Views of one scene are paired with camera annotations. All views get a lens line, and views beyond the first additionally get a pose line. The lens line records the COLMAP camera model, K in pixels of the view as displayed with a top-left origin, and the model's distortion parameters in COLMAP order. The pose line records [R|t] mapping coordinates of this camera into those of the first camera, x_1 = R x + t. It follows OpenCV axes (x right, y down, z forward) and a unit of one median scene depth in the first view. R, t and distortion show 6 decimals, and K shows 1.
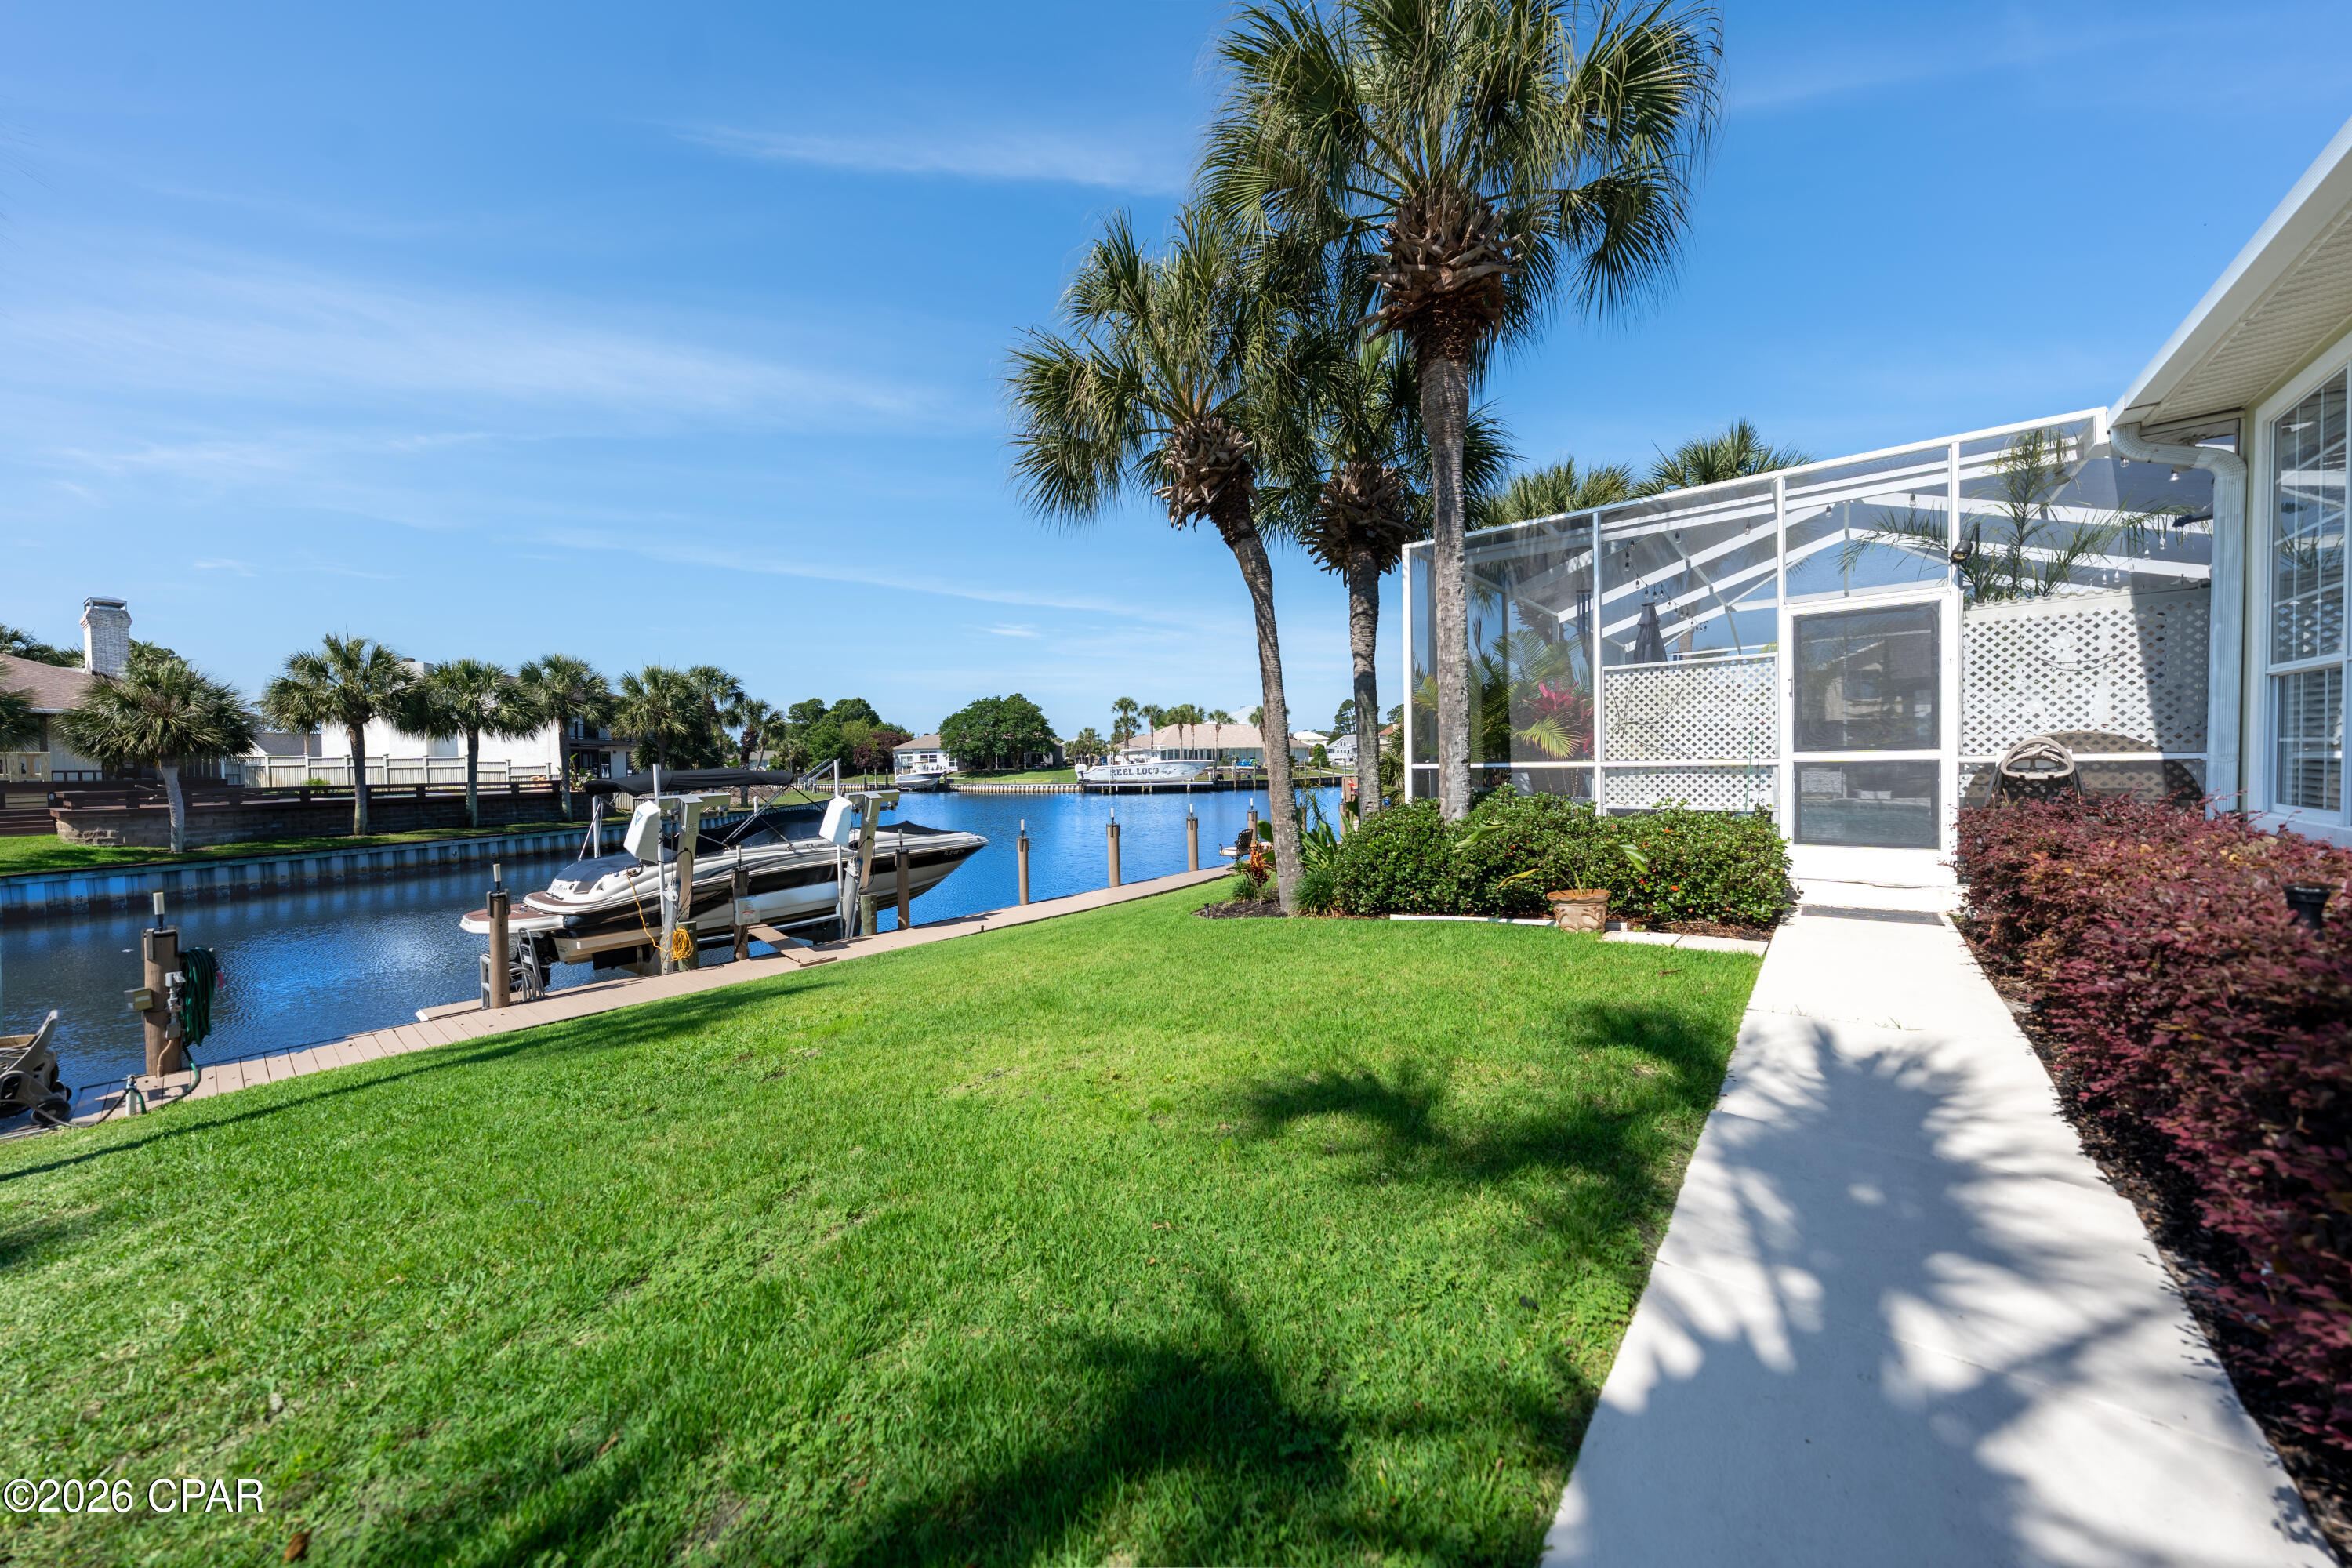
lens RADIAL K [[812.9, 0, 1193.4], [0, 812.9, 769.8], [0, 0, 1]] dist [-0.002956, -0.000247]
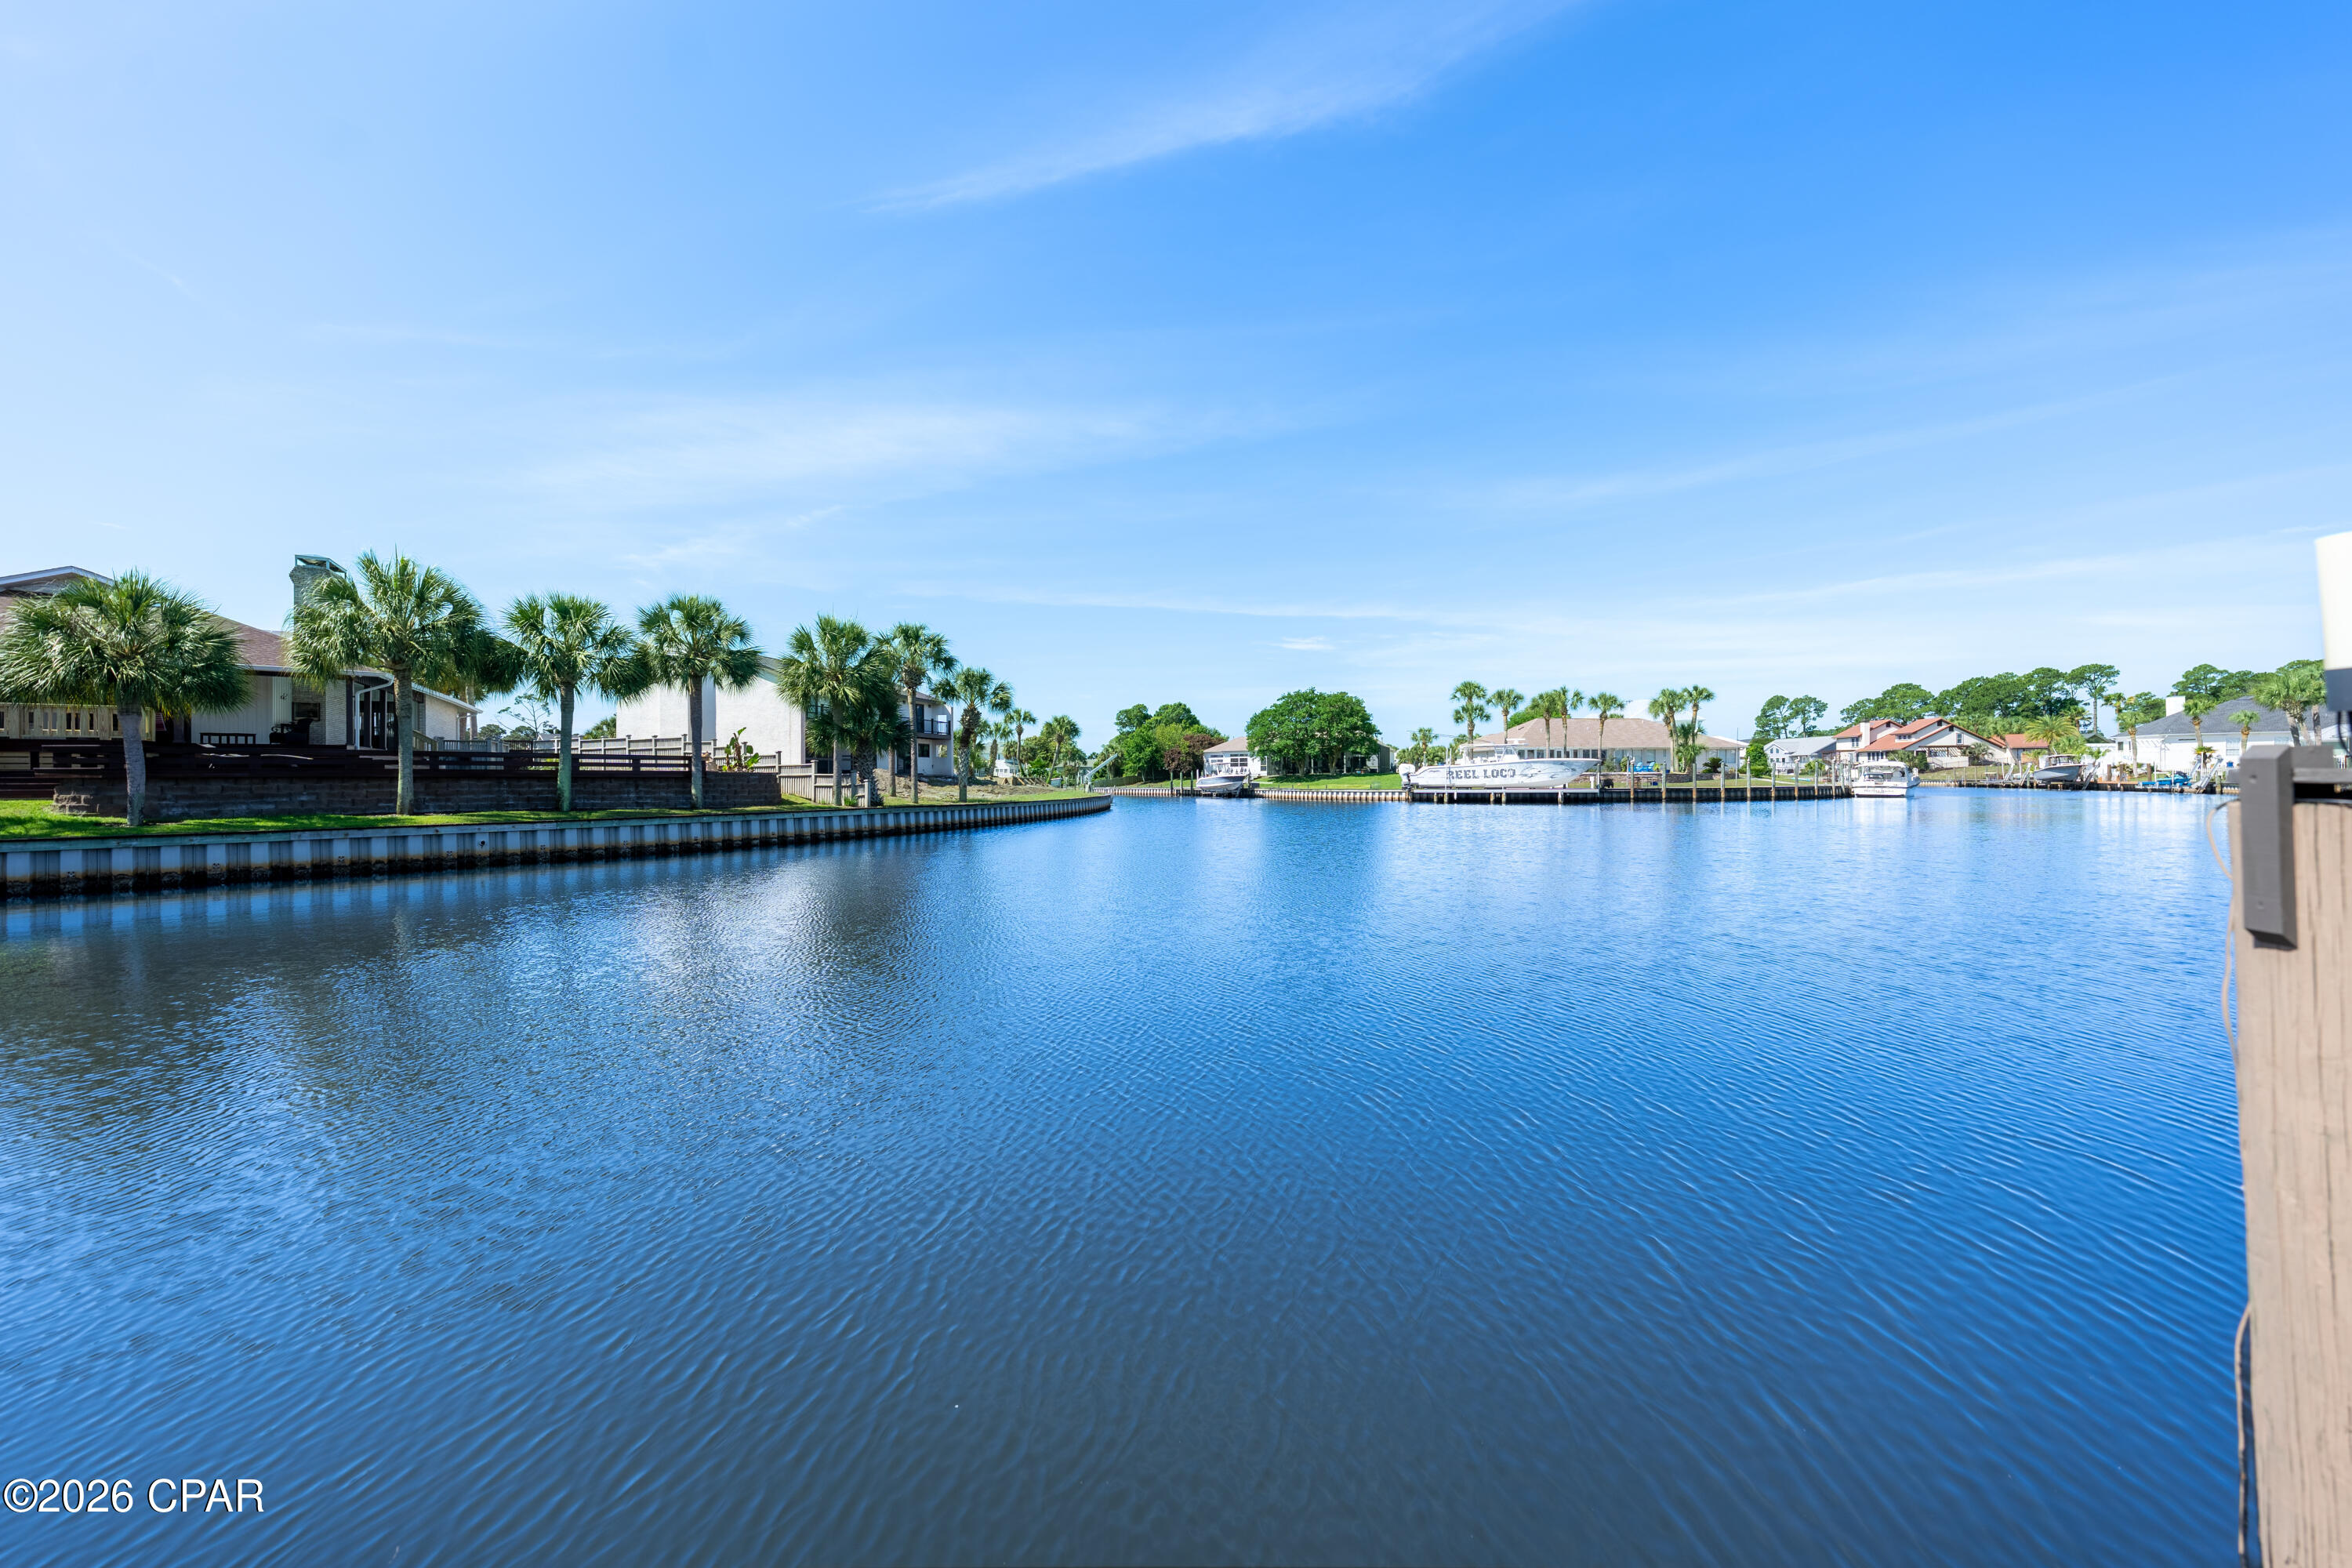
lens RADIAL K [[812.9, 0, 1165.4], [0, 812.9, 776.9], [0, 0, 1]] dist [-0.002956, -0.000247]
pose [[0.902360, 0.009070, -0.430888, -0.010105], [-0.013228, 0.999890, -0.006654, 0.011734], [0.430781, 0.011705, 0.902381, 0.171482]]
